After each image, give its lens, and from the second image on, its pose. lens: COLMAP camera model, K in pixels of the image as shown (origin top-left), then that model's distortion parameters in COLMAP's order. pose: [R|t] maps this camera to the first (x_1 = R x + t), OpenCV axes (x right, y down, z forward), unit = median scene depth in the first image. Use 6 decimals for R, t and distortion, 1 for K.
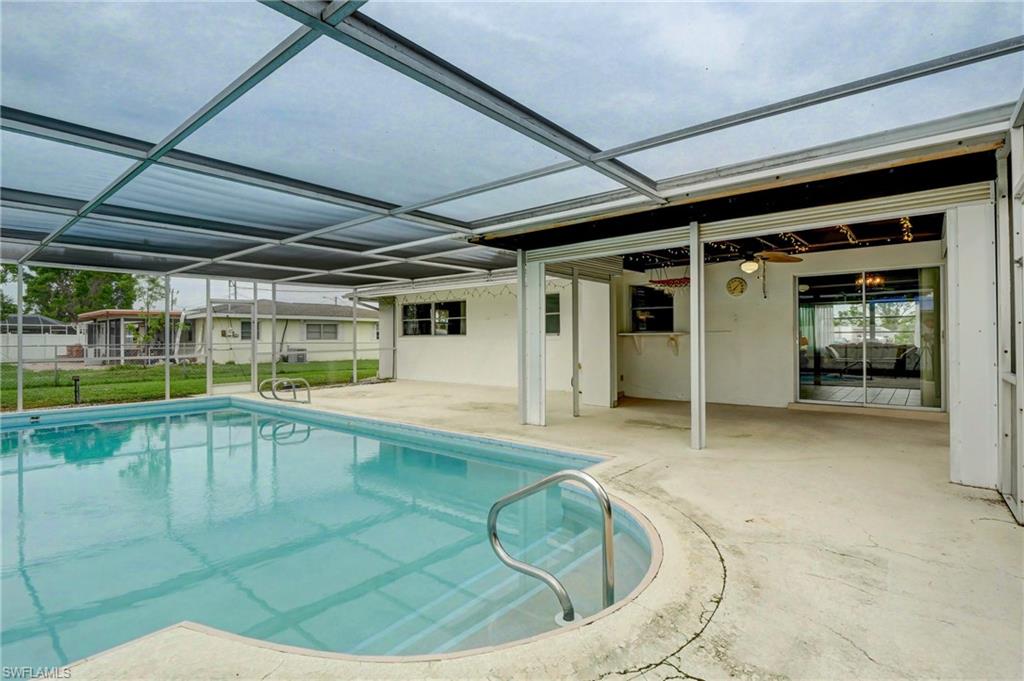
lens RADIAL K [[499.4, 0, 508.7], [0, 499.4, 338.9], [0, 0, 1]] dist [-0.012318, -0.001369]
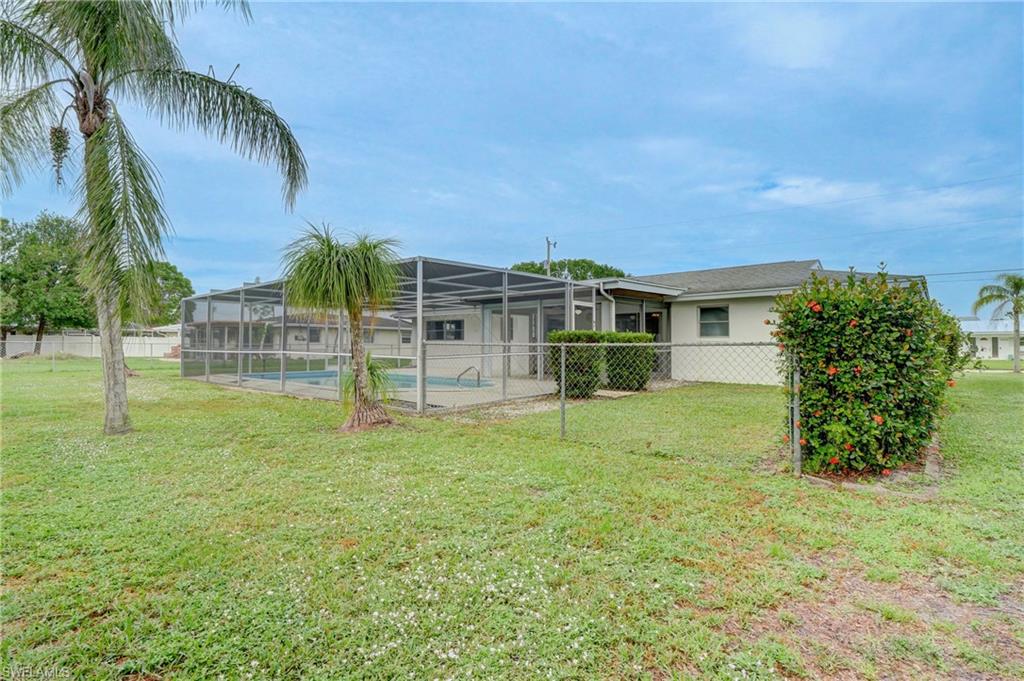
lens RADIAL K [[499.4, 0, 508.7], [0, 499.4, 338.9], [0, 0, 1]] dist [-0.012318, -0.001369]
pose [[0.999795, 0.006504, -0.019177, 0.087715], [-0.006742, 0.999901, -0.012386, 0.008416], [0.019095, 0.012512, 0.999739, -0.628208]]
